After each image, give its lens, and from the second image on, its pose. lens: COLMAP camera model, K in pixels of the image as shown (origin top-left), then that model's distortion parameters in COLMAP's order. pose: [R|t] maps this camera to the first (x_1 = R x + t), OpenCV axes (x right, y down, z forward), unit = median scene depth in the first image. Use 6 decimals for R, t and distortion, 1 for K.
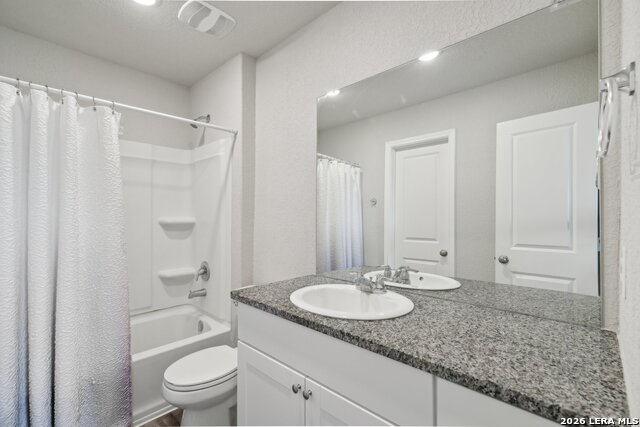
lens RADIAL K [[289.7, 0, 319.9], [0, 289.7, 210.3], [0, 0, 1]] dist [-0.053920, 0.042908]
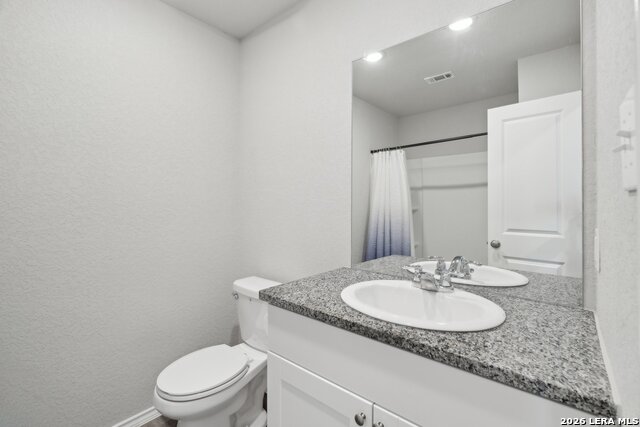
lens RADIAL K [[280.4, 0, 320.8], [0, 280.4, 201.3], [0, 0, 1]] dist [0.026955, 0.000001]
pose [[0.997691, -0.000584, 0.067910, -0.125848], [-0.000696, 0.999822, 0.018834, 0.004242], [-0.067908, -0.018838, 0.997514, 0.120107]]
